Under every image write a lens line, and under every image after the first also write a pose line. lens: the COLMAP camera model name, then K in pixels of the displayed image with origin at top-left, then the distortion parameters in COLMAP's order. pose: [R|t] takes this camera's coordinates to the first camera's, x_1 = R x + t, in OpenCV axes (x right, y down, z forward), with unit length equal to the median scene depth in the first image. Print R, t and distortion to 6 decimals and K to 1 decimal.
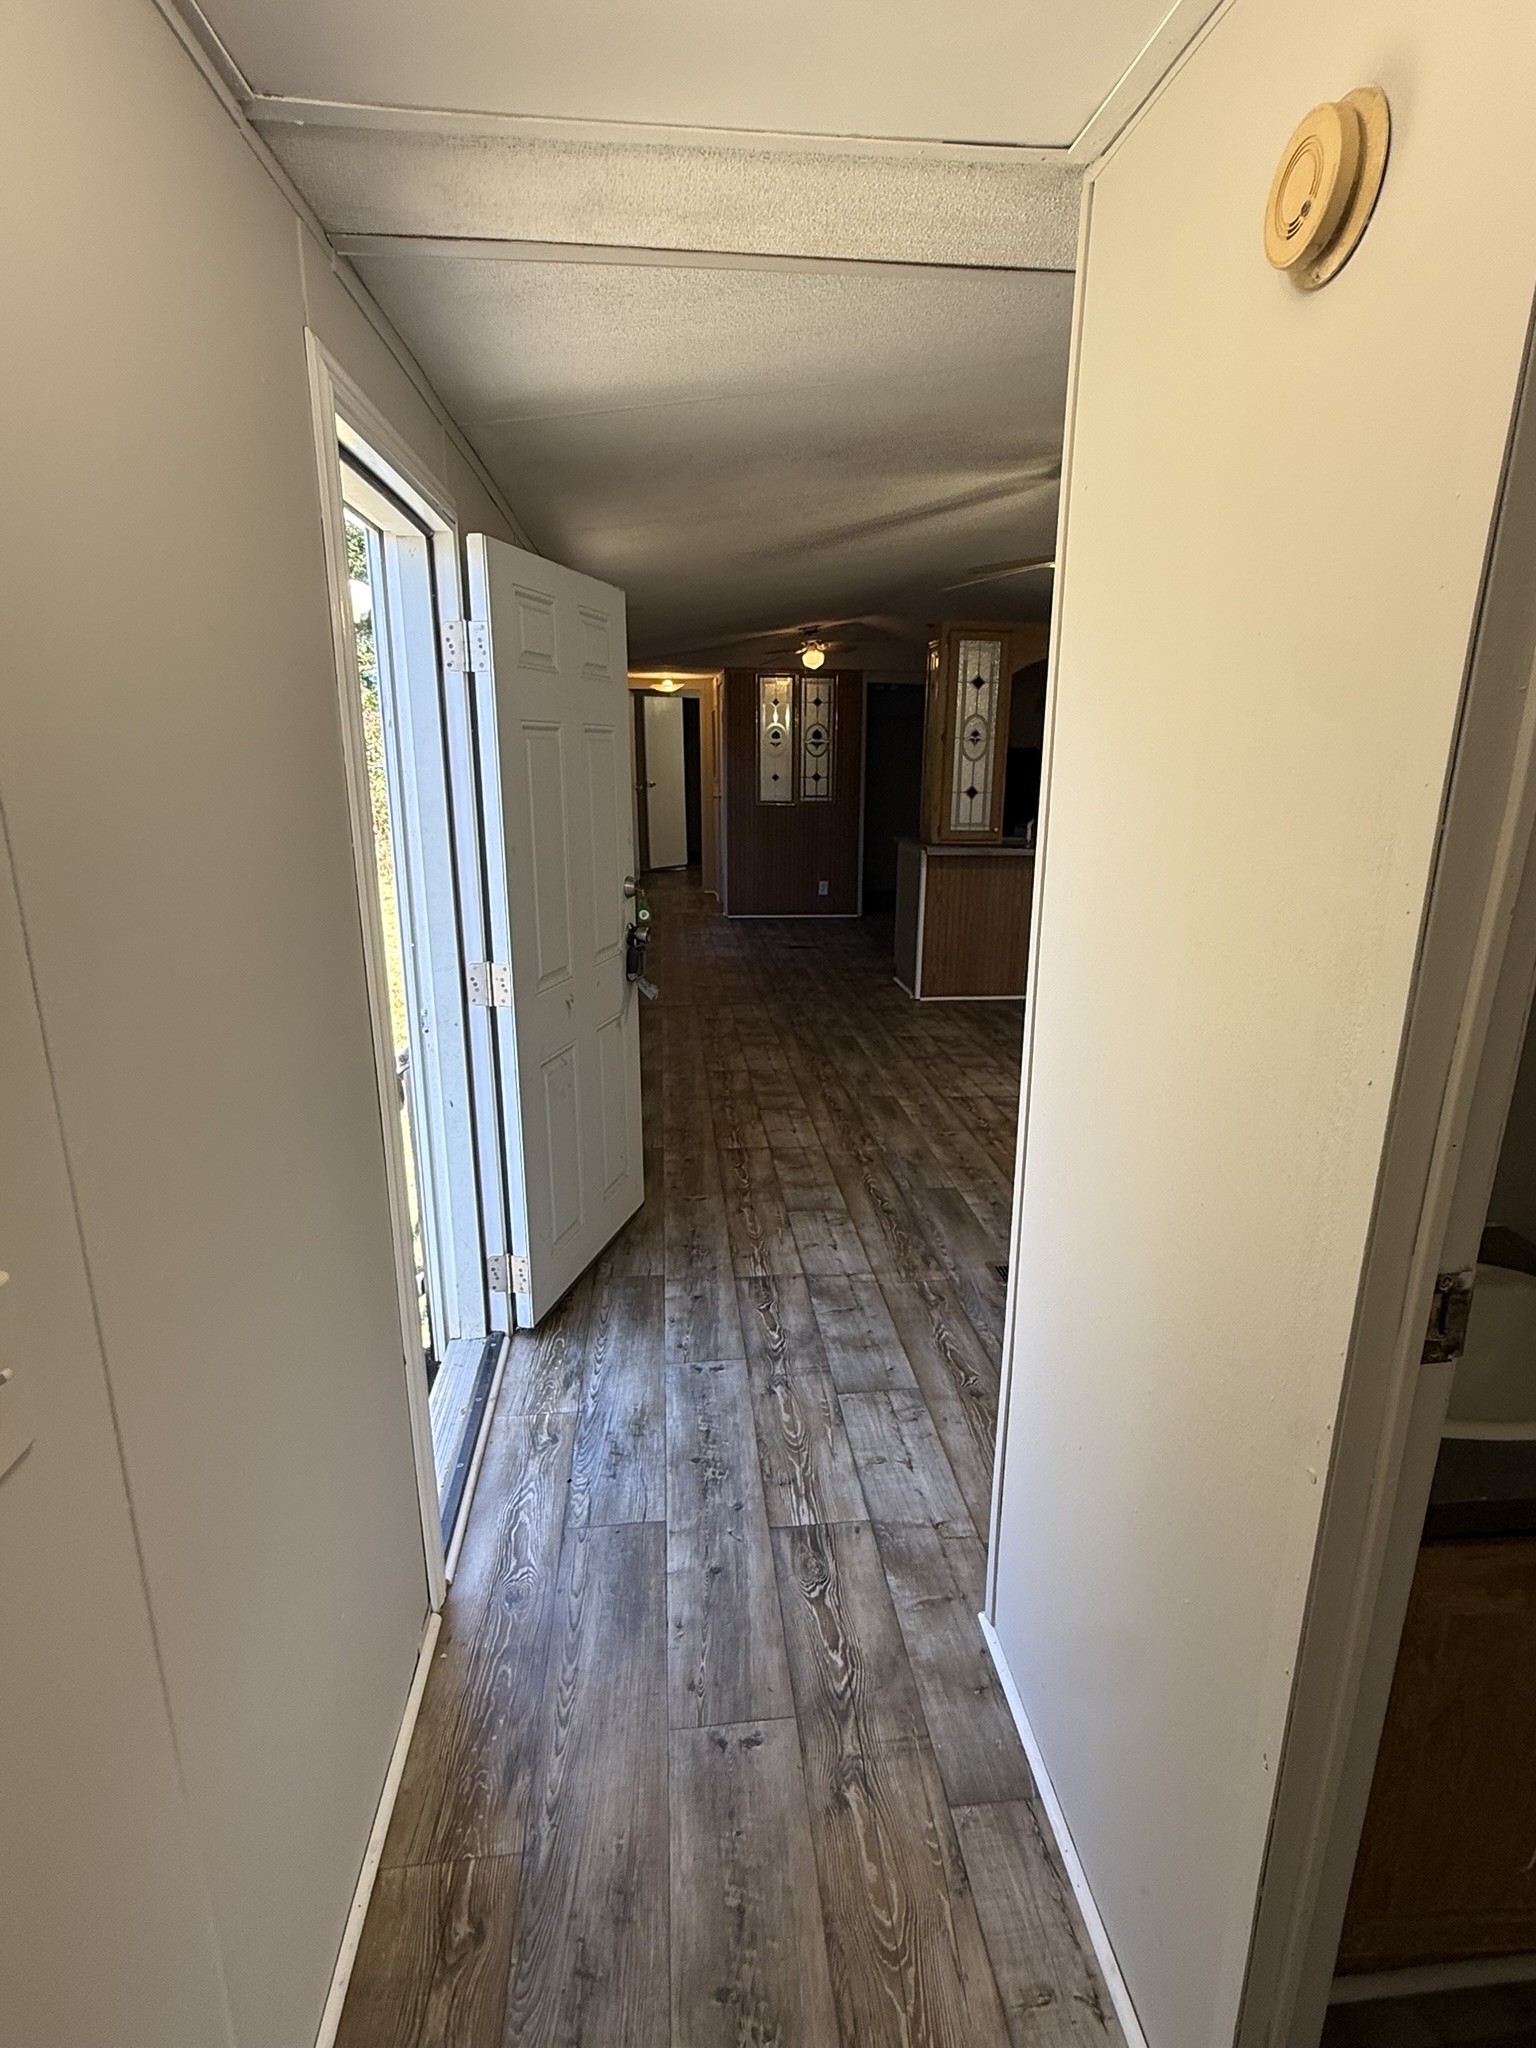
lens RADIAL K [[1063.5, 0, 770.6], [0, 1063.5, 1030.5], [0, 0, 1]] dist [0.001797, -0.000339]
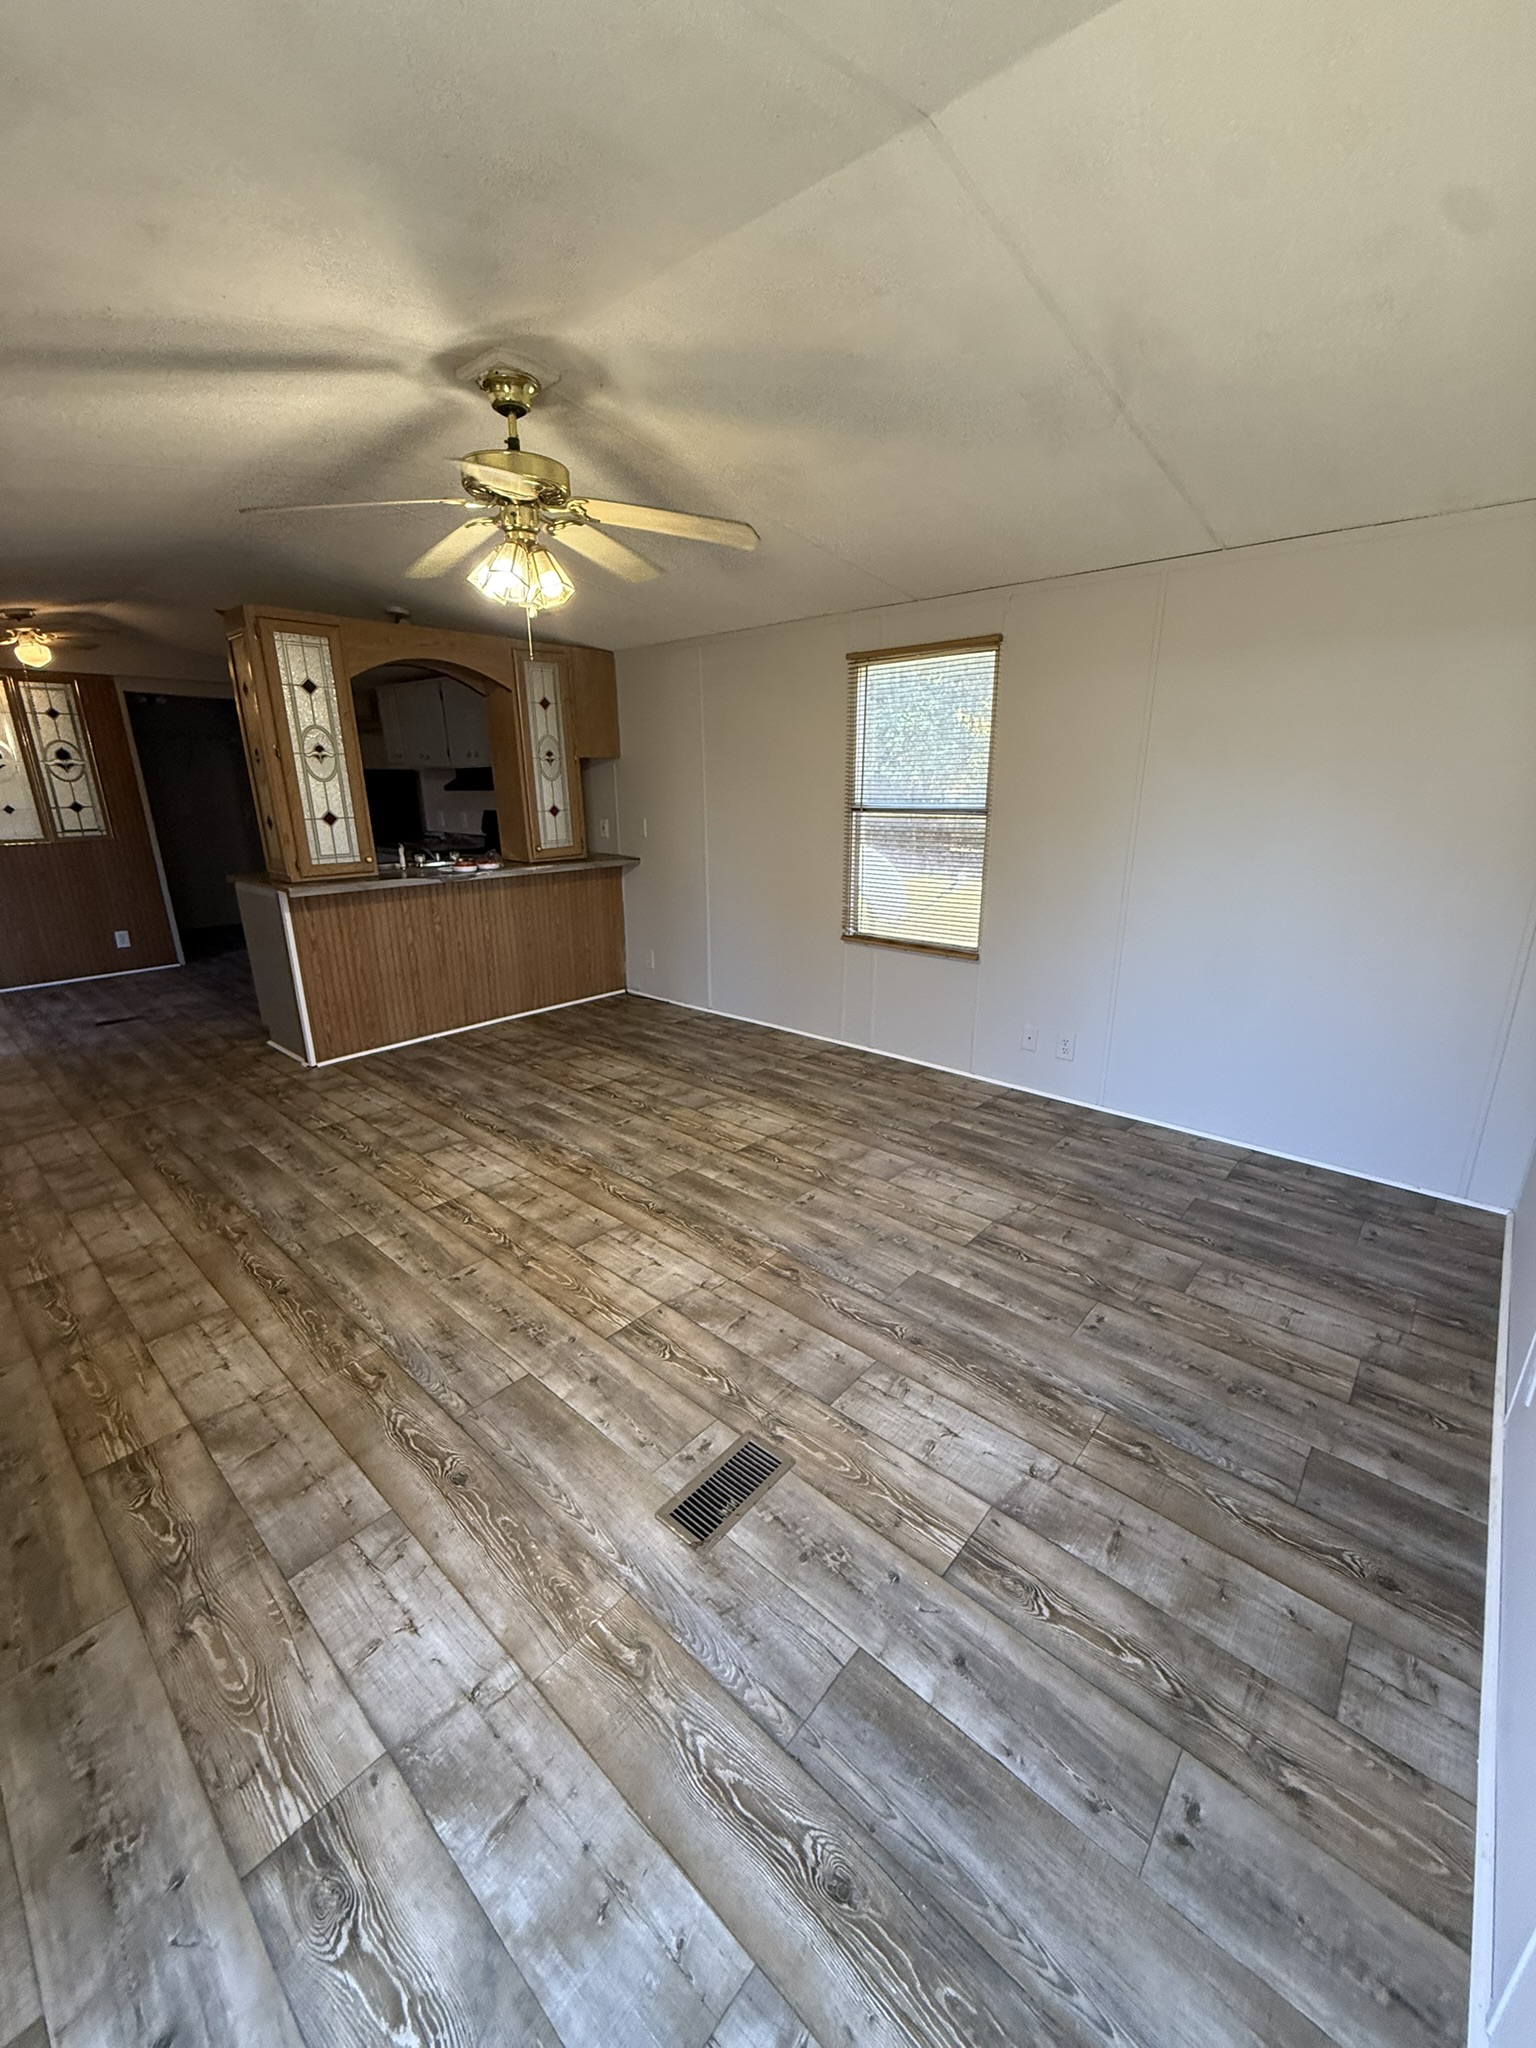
lens RADIAL K [[816.3, 0, 774.8], [0, 816.3, 1018.6], [0, 0, 1]] dist [-0.001932, 0.000140]
pose [[0.731352, -0.209408, 0.649055, -0.009163], [0.186493, 0.976827, 0.105019, -0.084275], [-0.656007, 0.044239, 0.753458, 0.341360]]
